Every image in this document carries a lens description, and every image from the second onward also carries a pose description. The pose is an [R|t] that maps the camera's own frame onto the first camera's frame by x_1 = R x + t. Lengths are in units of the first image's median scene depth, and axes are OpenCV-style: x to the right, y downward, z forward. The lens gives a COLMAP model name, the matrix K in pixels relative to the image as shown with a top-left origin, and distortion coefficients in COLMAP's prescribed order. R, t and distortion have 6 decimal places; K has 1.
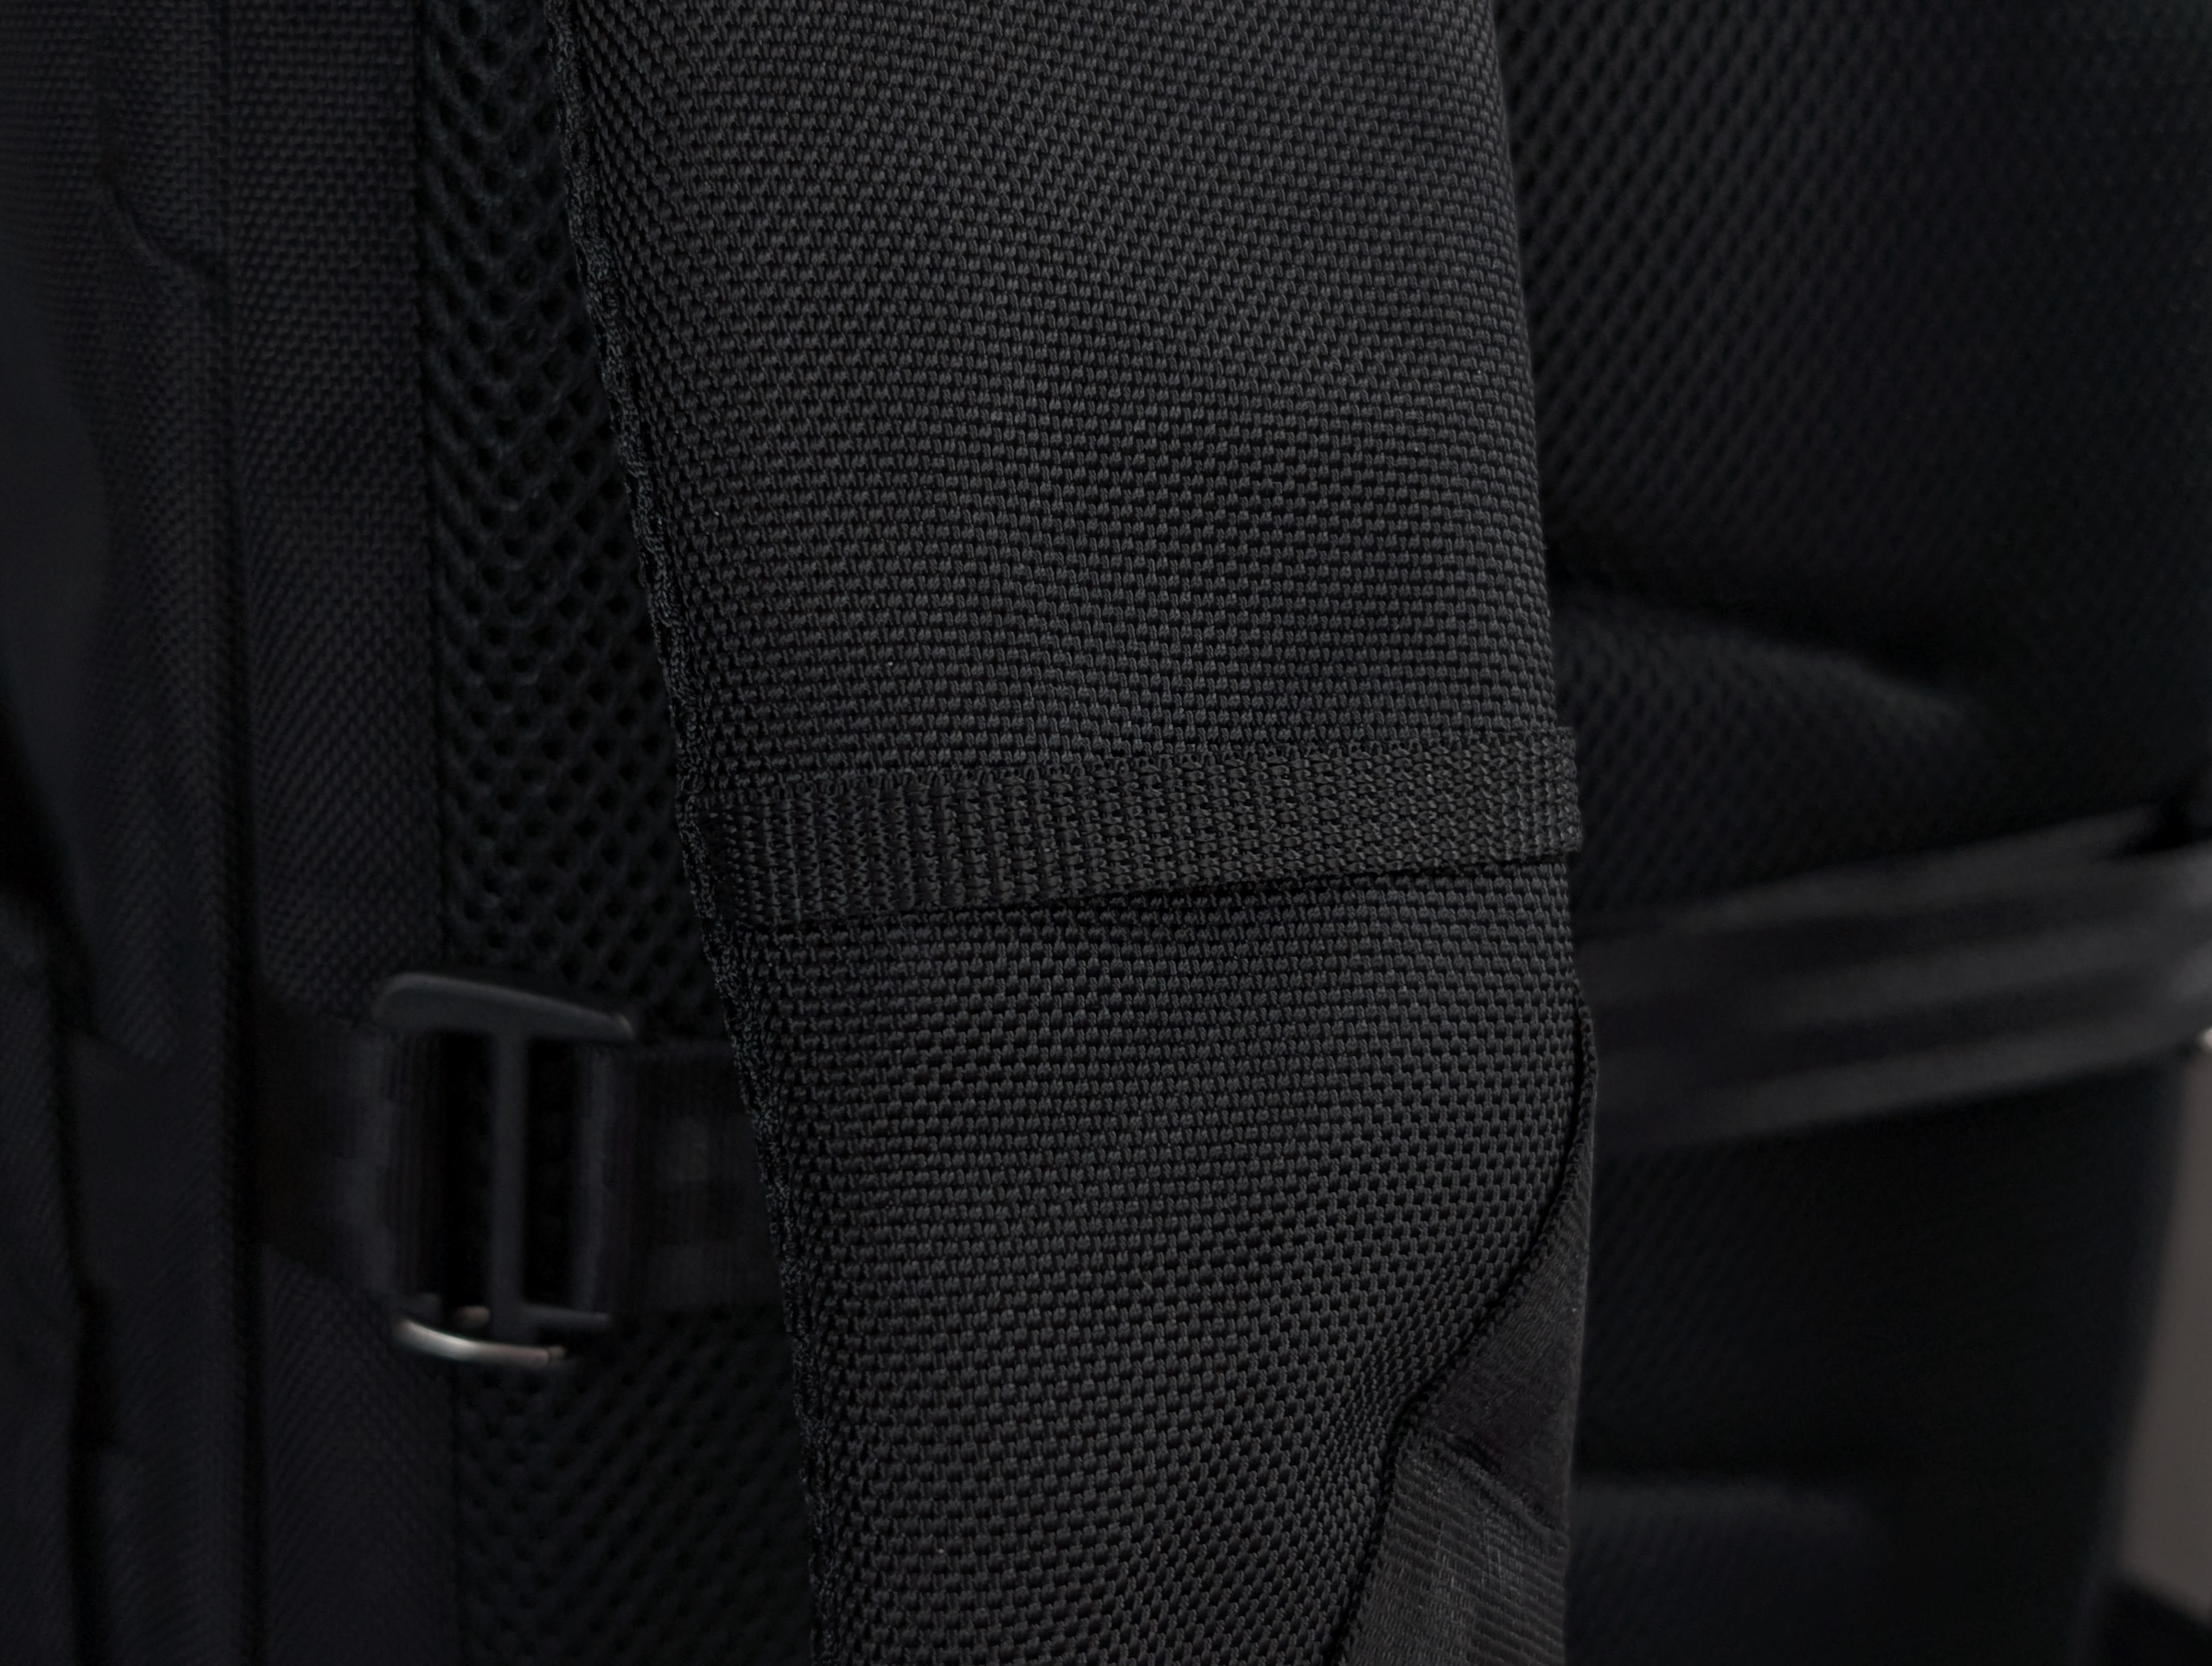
lens RADIAL K [[1566.4, 0, 1105.2], [0, 1566.4, 954.5], [0, 0, 1]] dist [-0.000254, -0.231551]
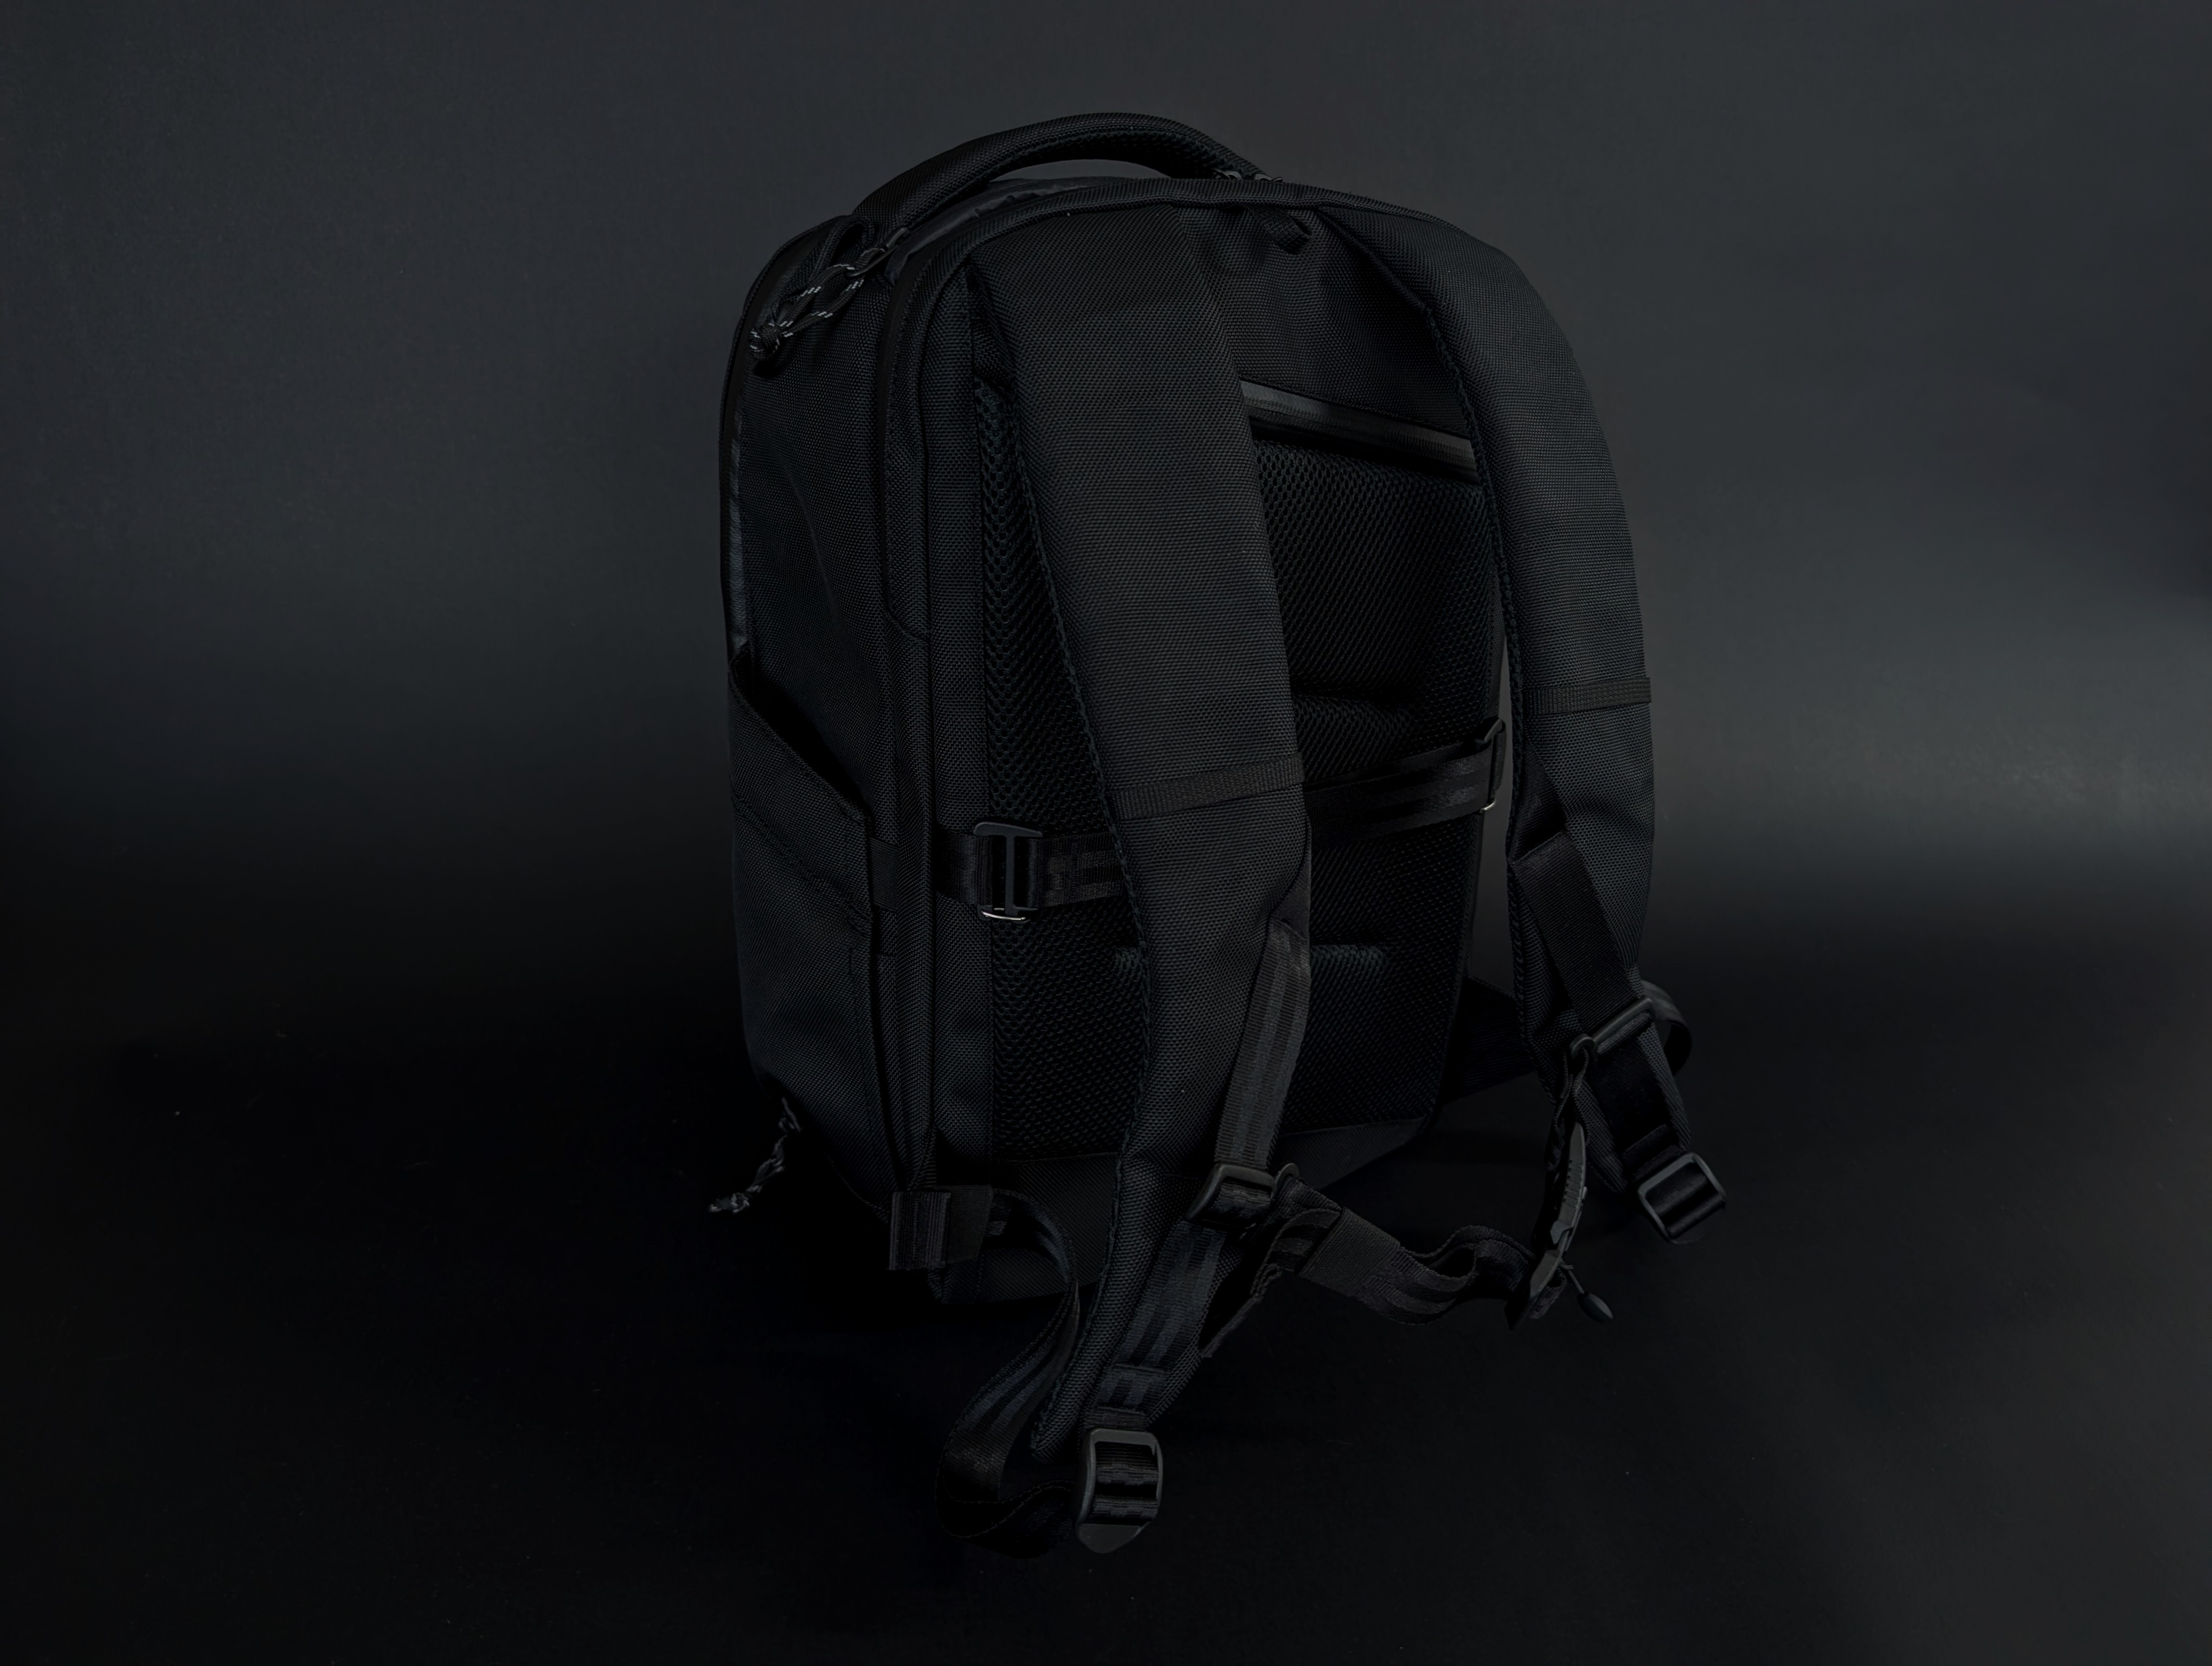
lens RADIAL K [[1555.5, 0, 1106.0], [0, 1555.5, 833.0], [0, 0, 1]] dist [-0.001727, 0.000116]
pose [[0.999367, -0.009417, 0.034299, -0.277172], [0.000129, 0.965268, 0.261263, -0.927114], [-0.035568, -0.261093, 0.964658, -2.590847]]
